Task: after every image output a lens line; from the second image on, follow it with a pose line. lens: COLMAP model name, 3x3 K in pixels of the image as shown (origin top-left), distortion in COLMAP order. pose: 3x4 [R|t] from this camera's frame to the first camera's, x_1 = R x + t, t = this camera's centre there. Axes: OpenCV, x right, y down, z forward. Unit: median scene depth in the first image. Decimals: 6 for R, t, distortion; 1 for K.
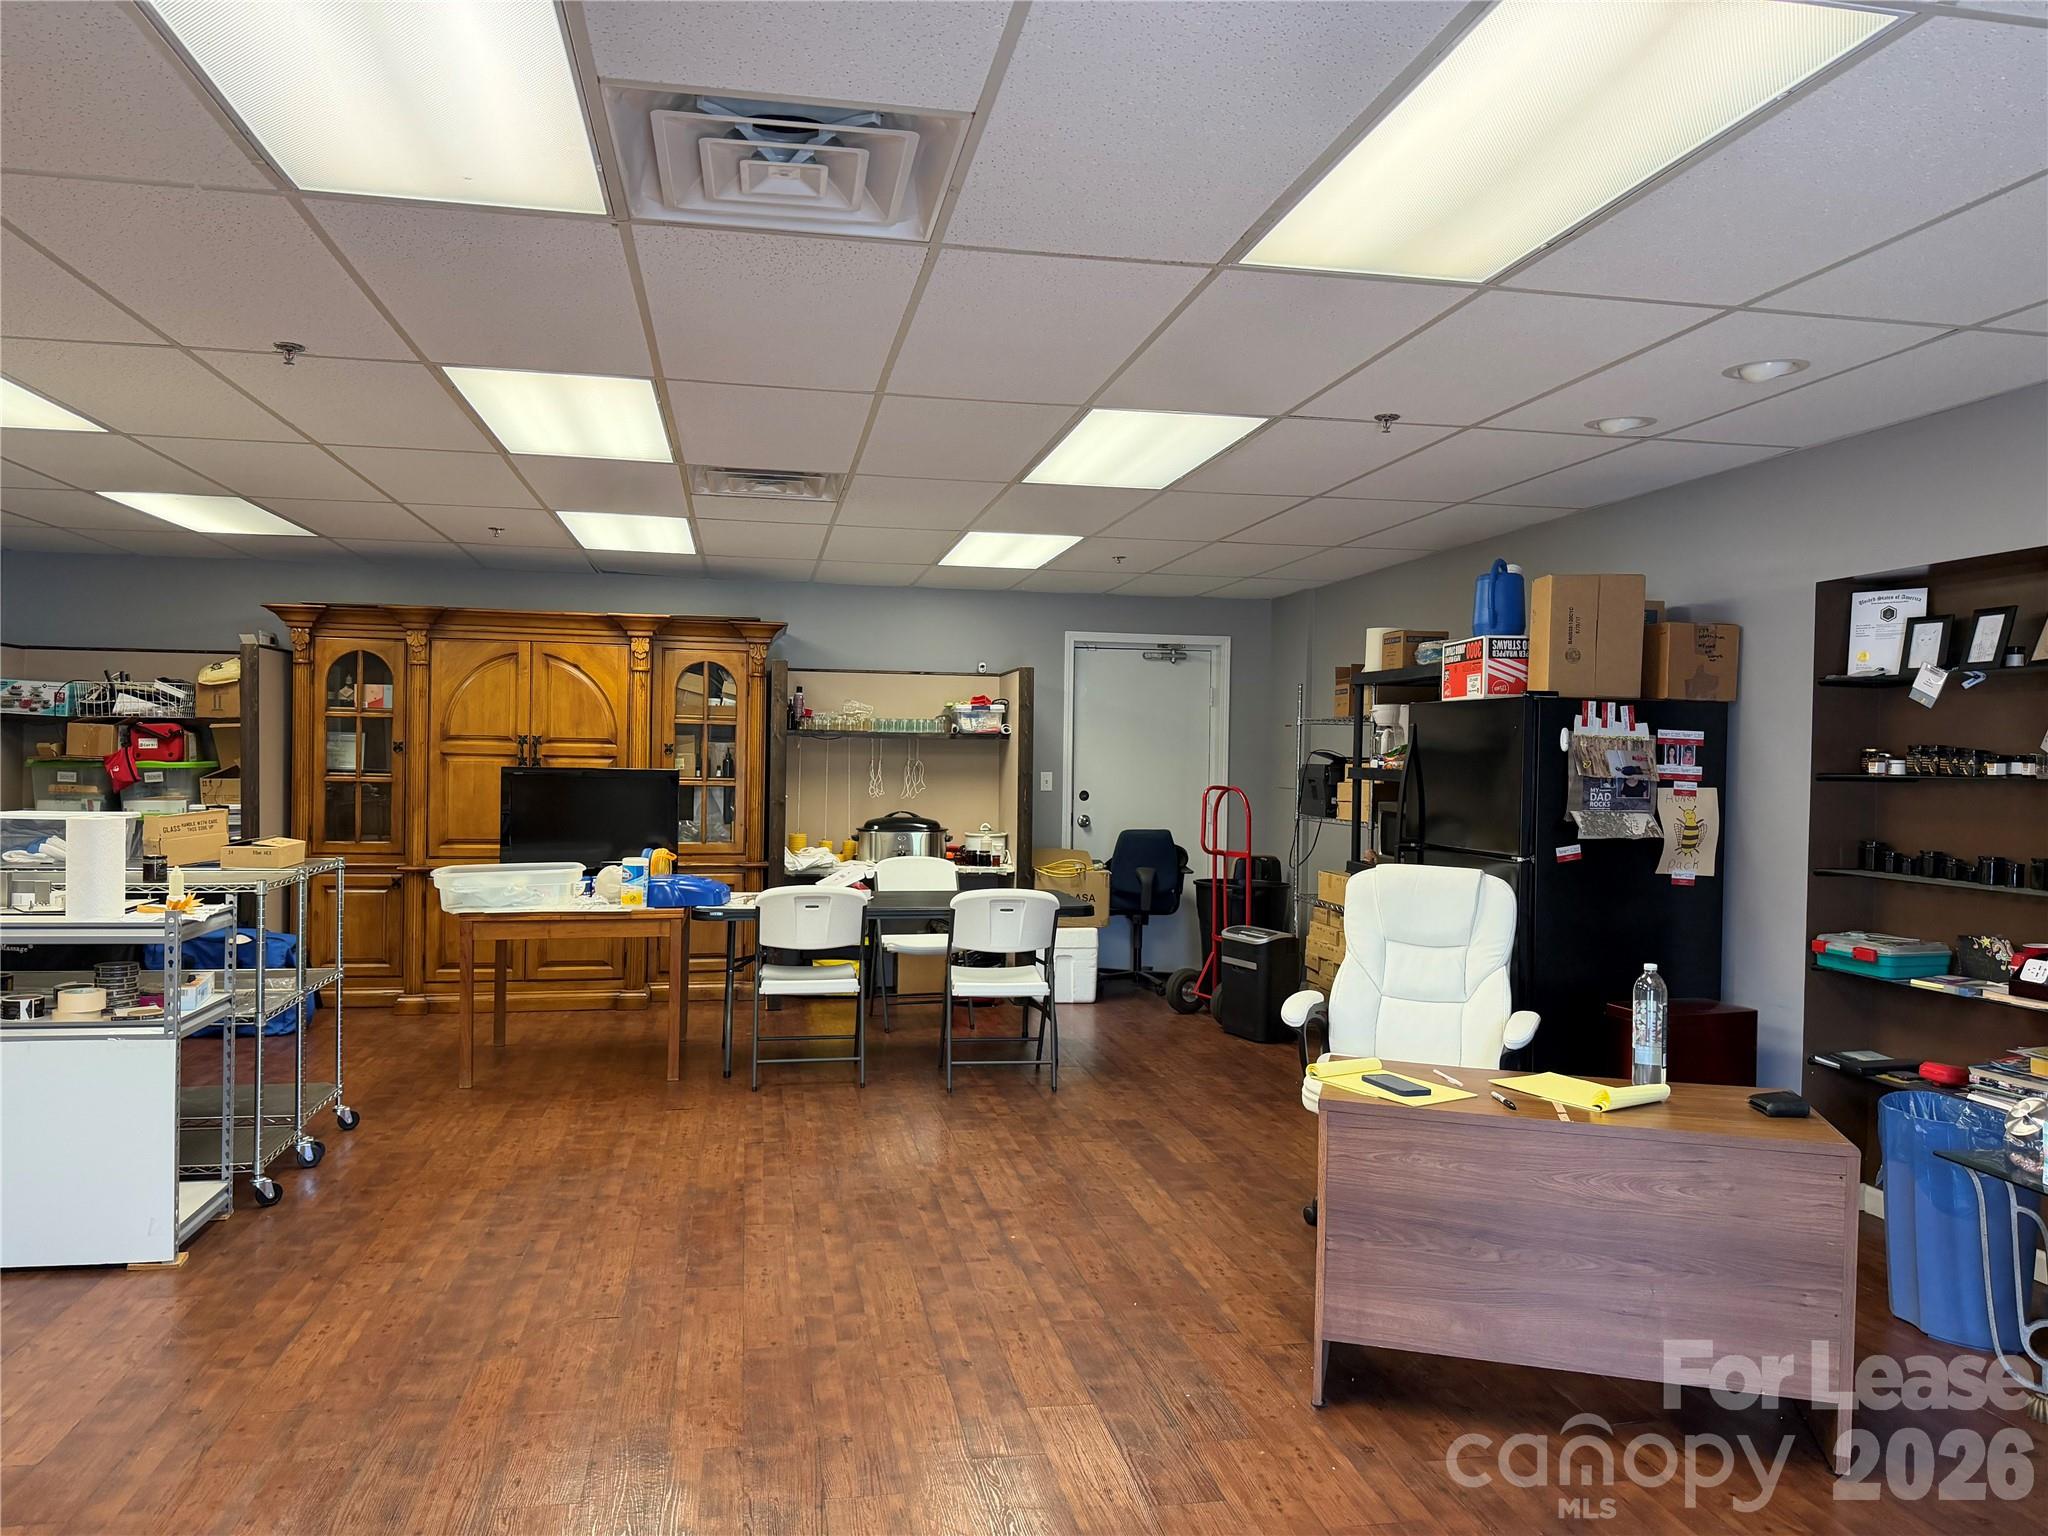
lens RADIAL K [[1438.4, 0, 1024.0], [0, 1438.4, 768.0], [0, 0, 1]] dist [0.082631, -0.086771]
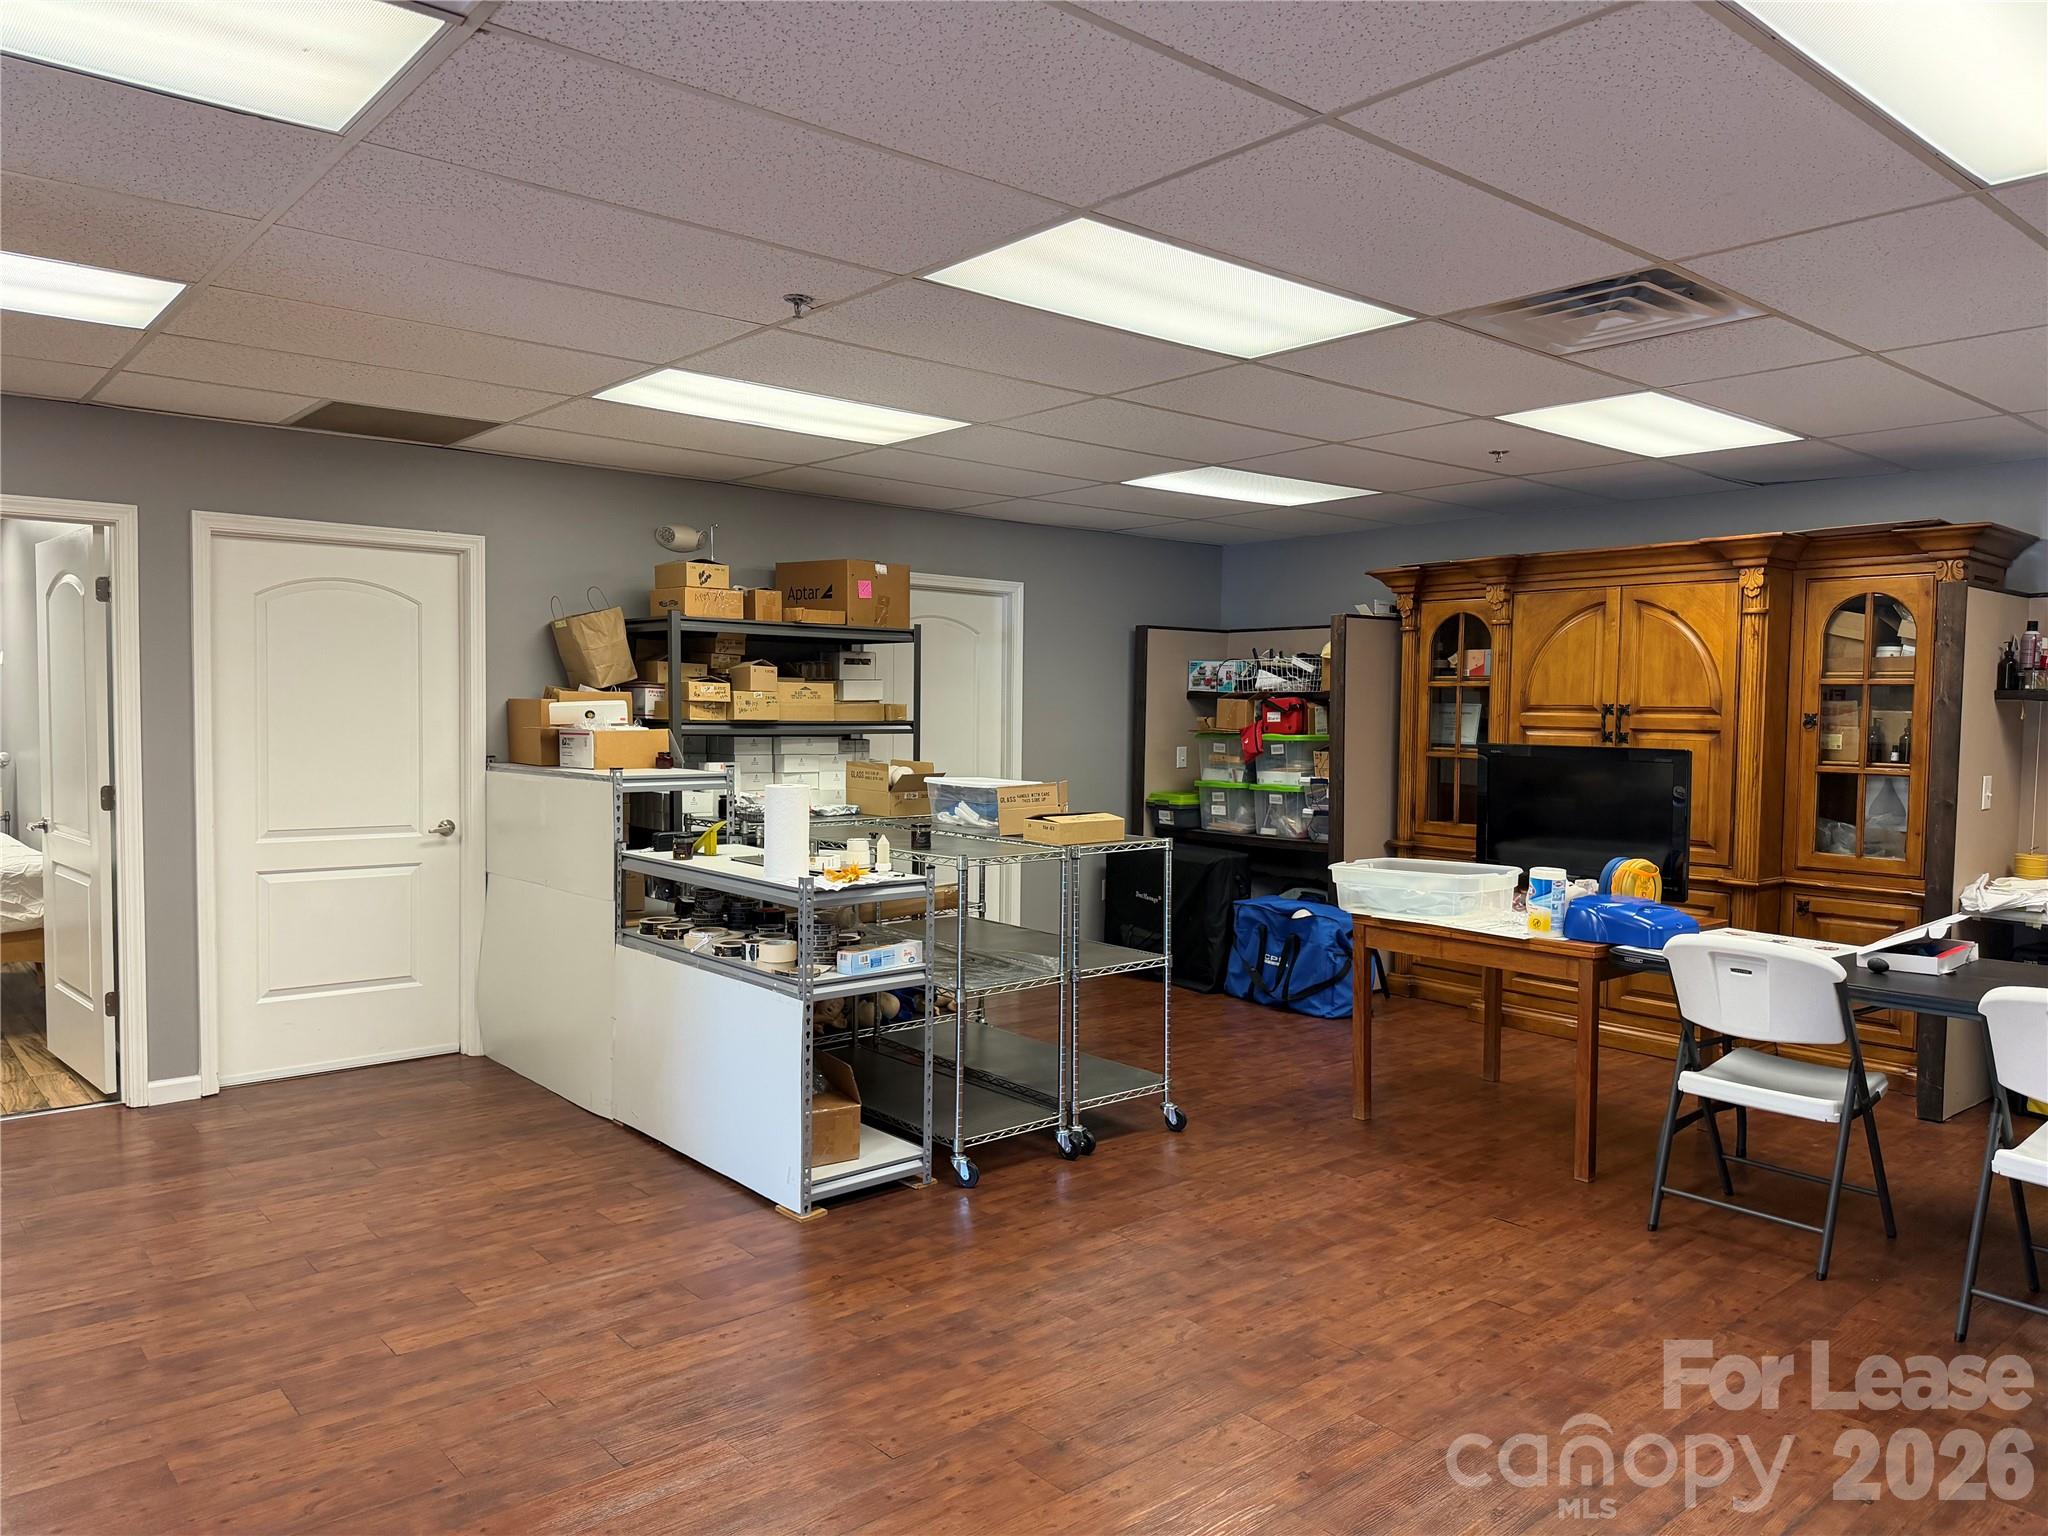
lens RADIAL K [[1438.4, 0, 1024.0], [0, 1438.4, 768.0], [0, 0, 1]] dist [0.082631, -0.086771]
pose [[0.499633, 0.026370, -0.865836, 0.211531], [-0.010781, 0.999648, 0.024224, -0.003549], [0.866170, -0.002769, 0.499741, 0.347904]]
